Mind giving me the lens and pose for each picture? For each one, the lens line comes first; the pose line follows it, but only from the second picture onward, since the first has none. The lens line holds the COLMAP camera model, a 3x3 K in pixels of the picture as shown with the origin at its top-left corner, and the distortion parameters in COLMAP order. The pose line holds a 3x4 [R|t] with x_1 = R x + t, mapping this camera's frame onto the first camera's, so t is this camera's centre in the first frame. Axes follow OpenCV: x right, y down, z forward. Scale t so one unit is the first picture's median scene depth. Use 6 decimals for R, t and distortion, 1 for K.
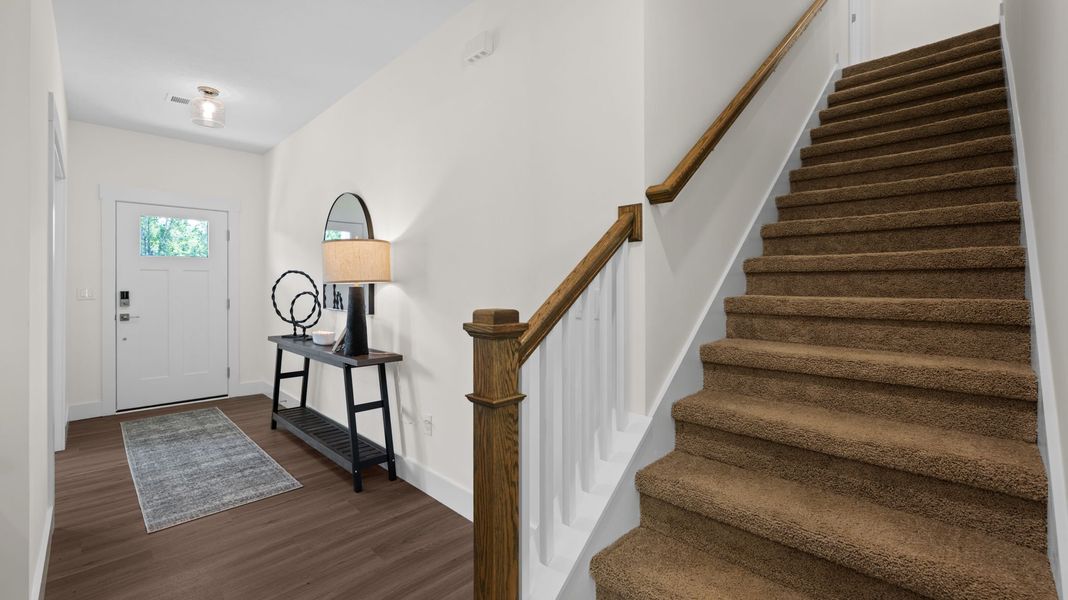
lens RADIAL K [[454.5, 0, 530.6], [0, 454.5, 286.8], [0, 0, 1]] dist [-0.000517, -0.000012]
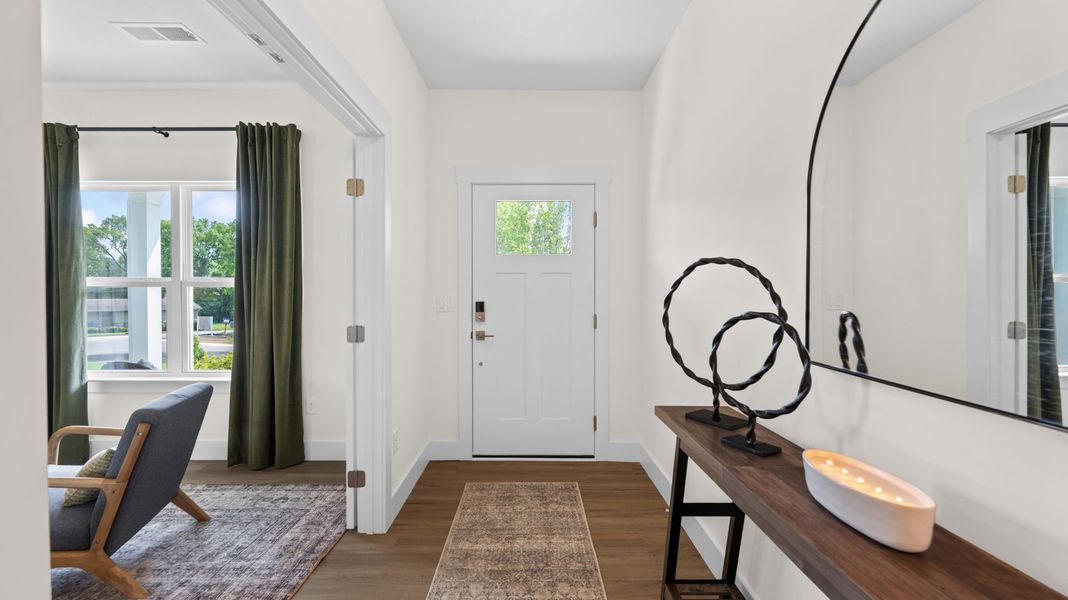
lens RADIAL K [[422.7, 0, 530.7], [0, 422.7, 295.9], [0, 0, 1]] dist [-0.006053, 0.000299]
pose [[0.714376, 0.004611, -0.699747, -0.370627], [-0.004673, 0.999987, 0.001819, -0.001945], [0.699747, 0.001971, 0.714388, 0.609974]]
